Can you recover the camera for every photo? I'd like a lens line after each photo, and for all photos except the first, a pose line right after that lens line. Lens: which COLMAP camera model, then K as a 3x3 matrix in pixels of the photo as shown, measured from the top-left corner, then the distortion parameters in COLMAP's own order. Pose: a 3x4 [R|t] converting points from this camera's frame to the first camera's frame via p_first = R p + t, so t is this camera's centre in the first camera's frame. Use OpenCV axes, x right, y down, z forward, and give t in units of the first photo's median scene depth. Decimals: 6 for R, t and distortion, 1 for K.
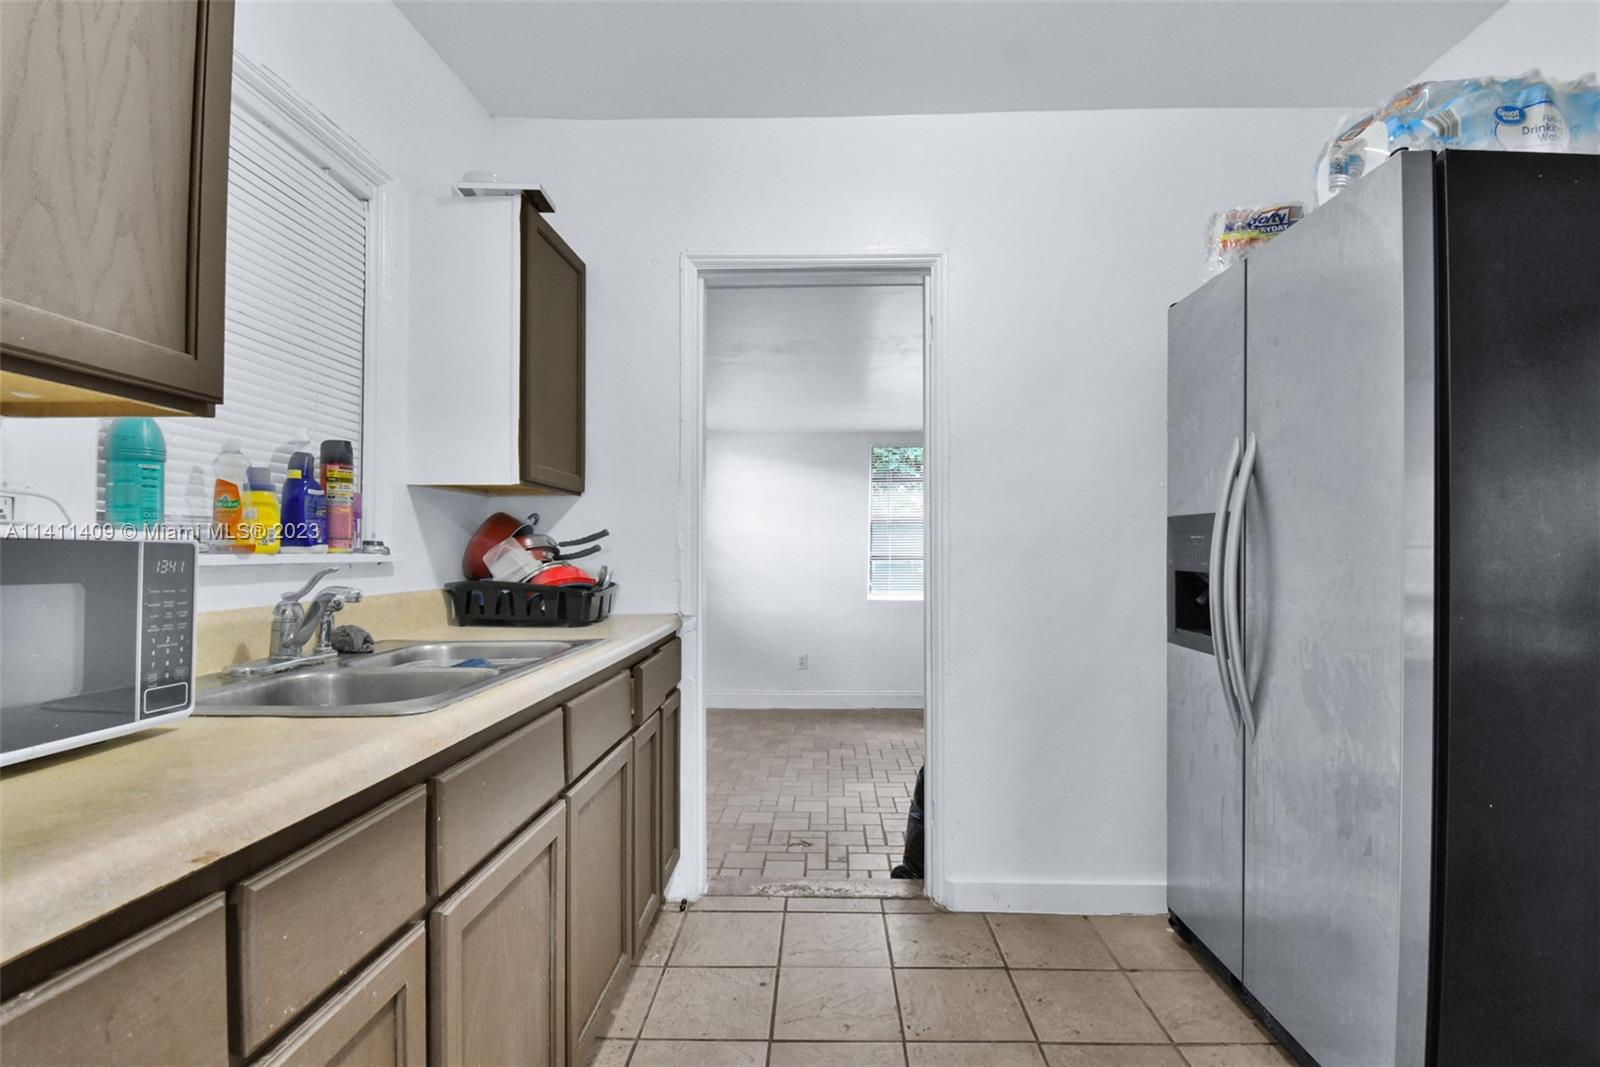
lens RADIAL K [[742.7, 0, 814.4], [0, 742.7, 544.5], [0, 0, 1]] dist [0.033447, -0.022782]
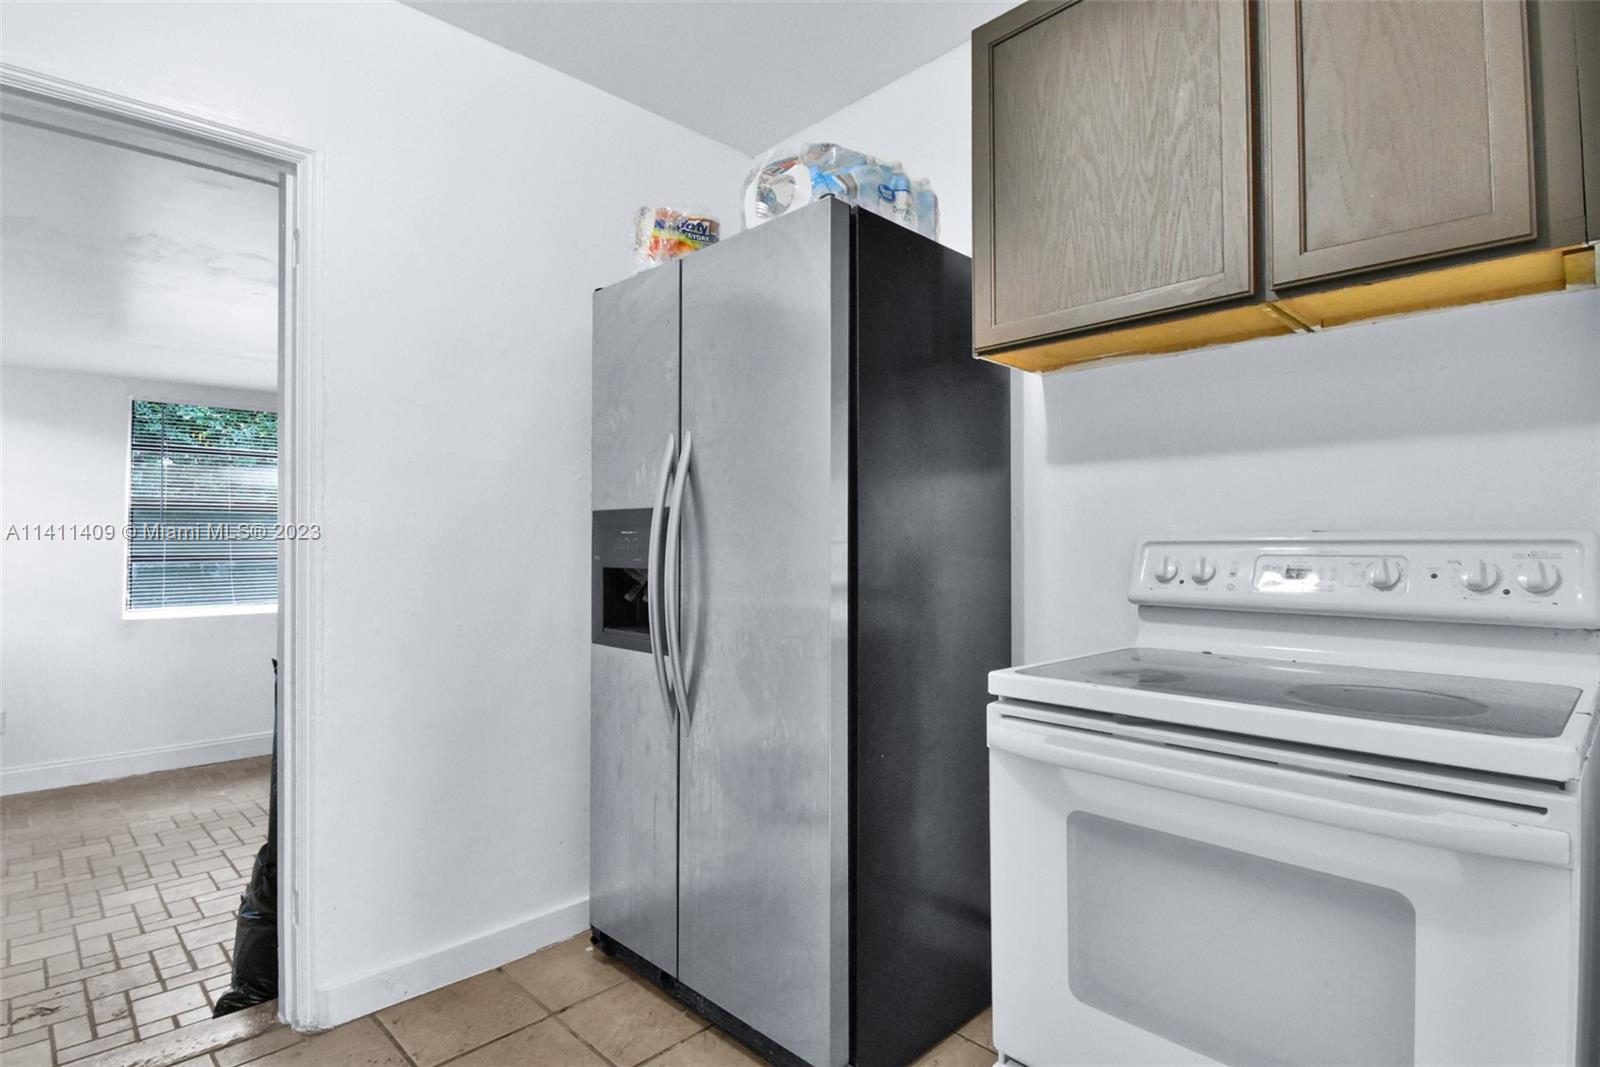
lens RADIAL K [[798.8, 0, 800.0], [0, 798.8, 533.5], [0, 0, 1]] dist [0.040431, -0.031582]
pose [[0.707949, 0.007475, 0.706224, -0.070760], [-0.001632, 0.999959, -0.008948, 0.000115], [-0.706262, 0.005183, 0.707931, 0.110318]]
